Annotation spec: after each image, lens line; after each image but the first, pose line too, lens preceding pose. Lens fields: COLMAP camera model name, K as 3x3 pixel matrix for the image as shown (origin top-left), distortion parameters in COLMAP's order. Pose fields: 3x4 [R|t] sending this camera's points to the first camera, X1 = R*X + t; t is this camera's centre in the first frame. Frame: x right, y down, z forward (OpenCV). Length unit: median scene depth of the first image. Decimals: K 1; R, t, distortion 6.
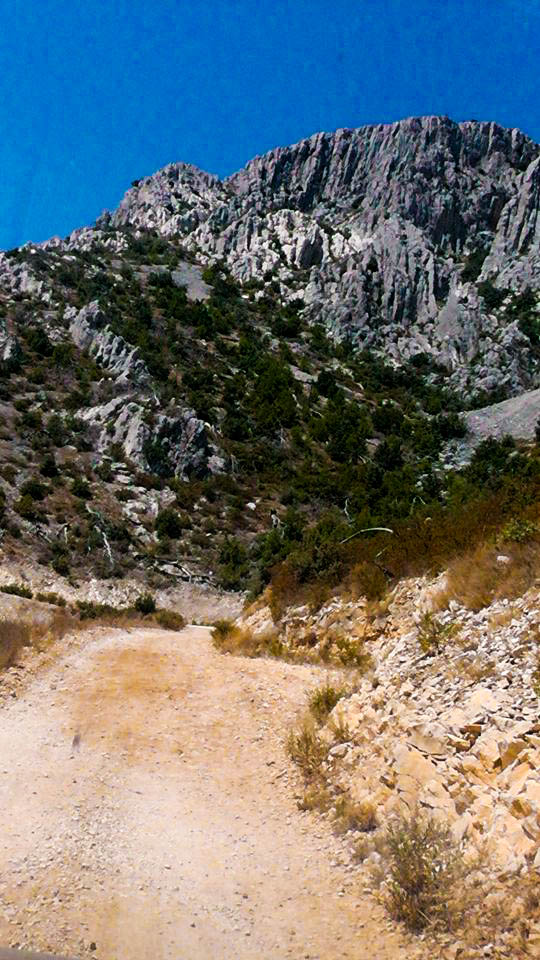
lens RADIAL K [[1213.3, 0, 270.0], [0, 1213.3, 480.0], [0, 0, 1]] dist [0.008615, -0.005418]
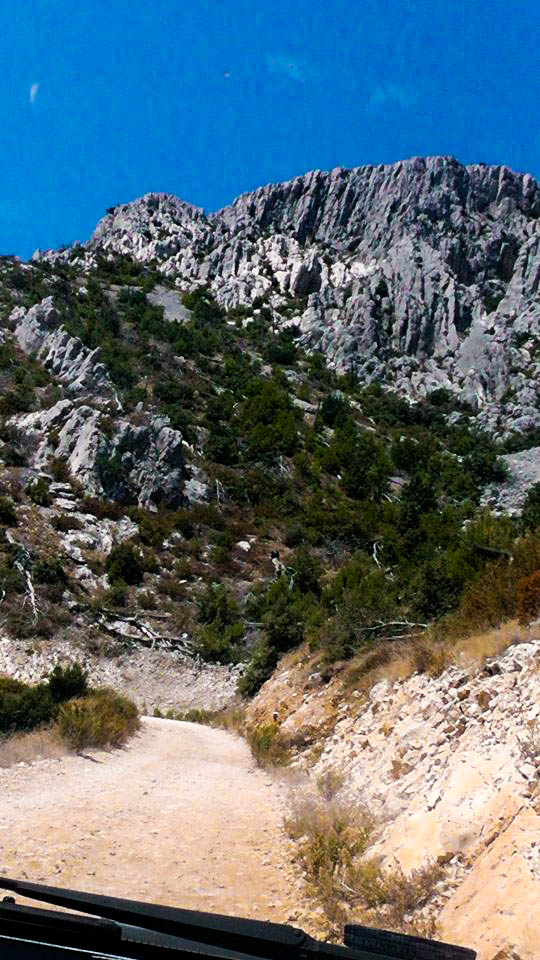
lens RADIAL K [[1252.6, 0, 323.1], [0, 1252.6, 481.0], [0, 0, 1]] dist [-0.045561, -0.028006]
pose [[0.997249, 0.037641, 0.063863, -0.009713], [-0.033740, 0.997561, -0.061101, 0.014933], [-0.066007, 0.058778, 0.996086, 0.146655]]
